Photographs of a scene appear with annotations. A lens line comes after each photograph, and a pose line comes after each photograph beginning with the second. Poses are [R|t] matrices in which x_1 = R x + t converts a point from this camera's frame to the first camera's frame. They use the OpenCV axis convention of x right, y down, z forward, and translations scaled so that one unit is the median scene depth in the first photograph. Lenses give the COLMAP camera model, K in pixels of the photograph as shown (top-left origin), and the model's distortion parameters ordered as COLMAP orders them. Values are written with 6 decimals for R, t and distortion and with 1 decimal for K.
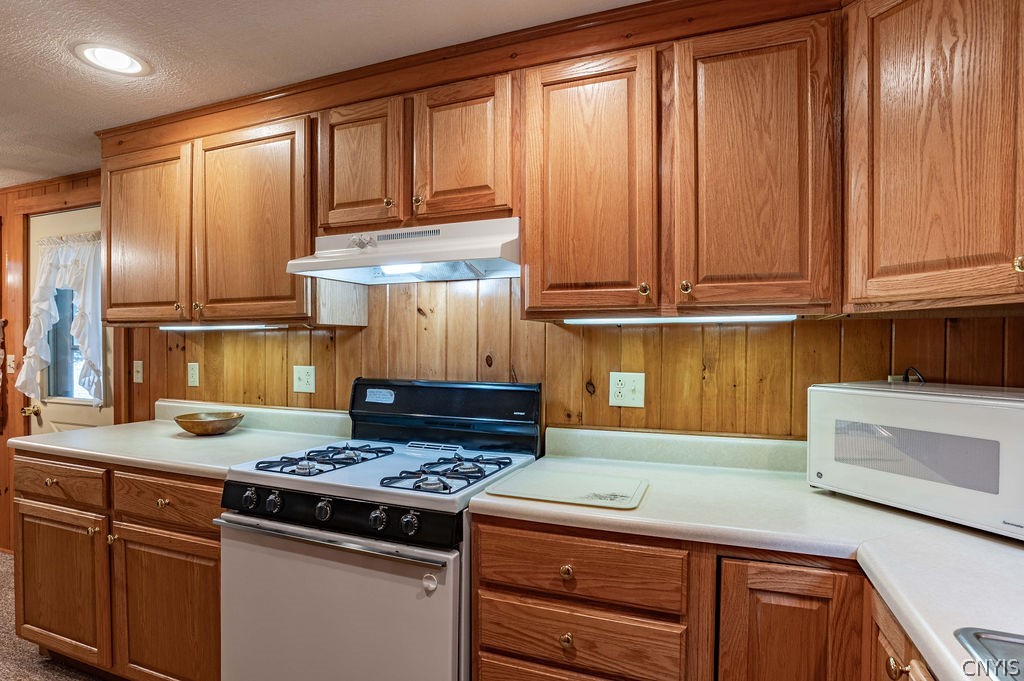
lens RADIAL K [[499.9, 0, 508.5], [0, 499.9, 355.9], [0, 0, 1]] dist [-0.034637, 0.002350]
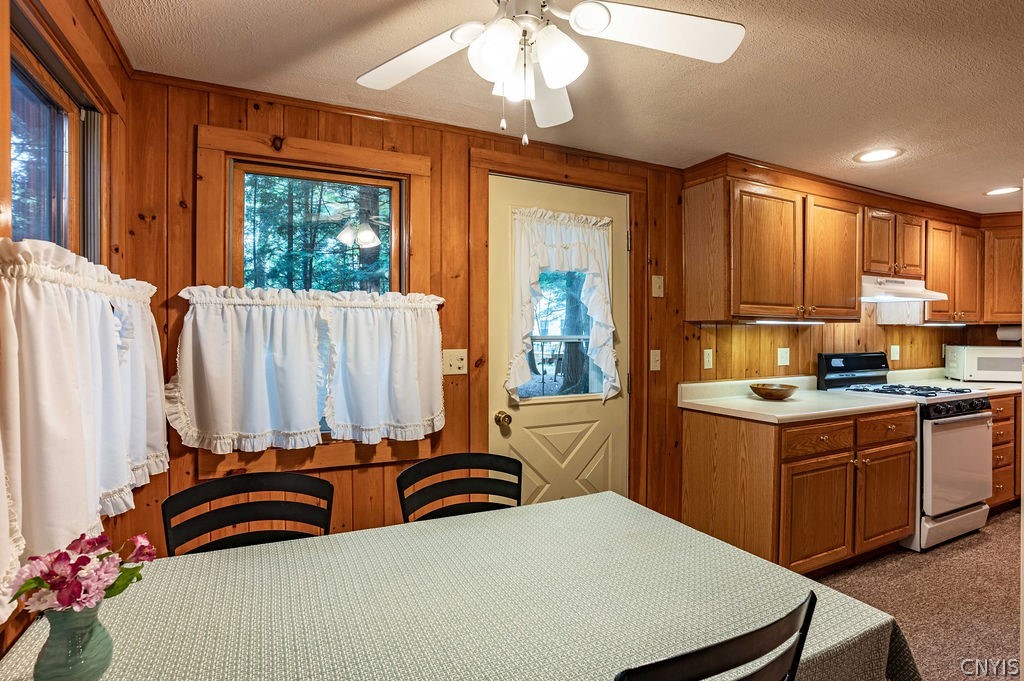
lens RADIAL K [[499.9, 0, 508.6], [0, 499.9, 334.7], [0, 0, 1]] dist [-0.034637, 0.002350]
pose [[0.696626, -0.010318, 0.717360, -2.056948], [0.012540, 0.999919, 0.002204, -0.034763], [-0.717325, 0.007460, 0.696699, 0.549509]]
